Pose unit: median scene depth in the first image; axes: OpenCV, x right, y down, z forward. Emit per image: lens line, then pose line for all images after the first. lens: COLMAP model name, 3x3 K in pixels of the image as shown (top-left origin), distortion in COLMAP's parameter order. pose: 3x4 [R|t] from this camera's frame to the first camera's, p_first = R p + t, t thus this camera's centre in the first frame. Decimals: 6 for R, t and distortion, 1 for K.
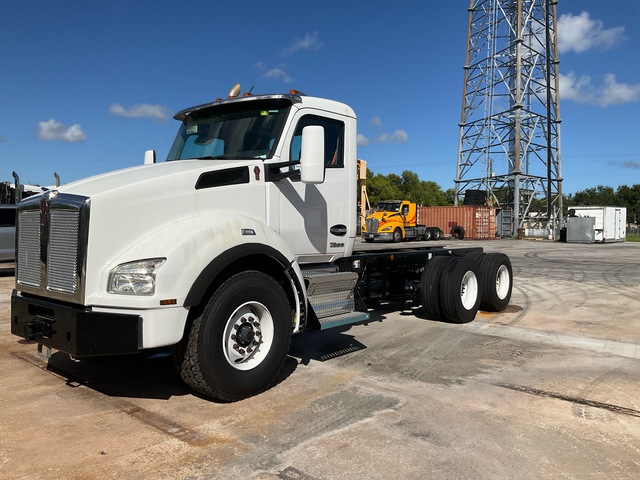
lens RADIAL K [[548.9, 0, 321.0], [0, 548.9, 244.5], [0, 0, 1]] dist [0.015917, -0.001399]
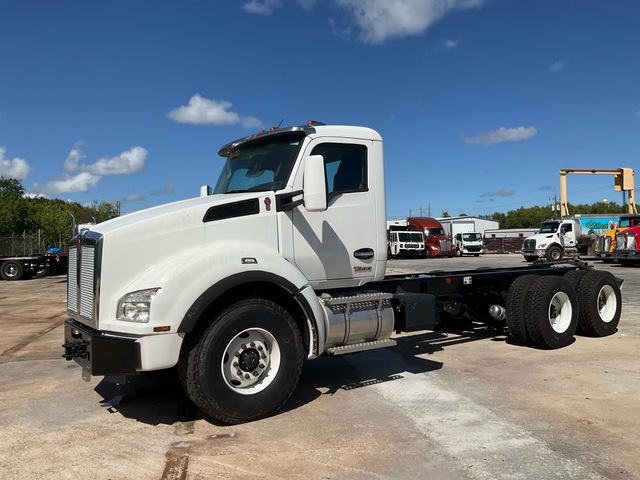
lens RADIAL K [[548.9, 0, 322.0], [0, 548.9, 233.4], [0, 0, 1]] dist [0.015917, -0.001399]
pose [[0.963275, -0.040121, -0.265501, 0.263319], [0.025429, 0.997961, -0.058546, -0.009448], [0.267308, 0.049645, 0.962331, 0.022058]]
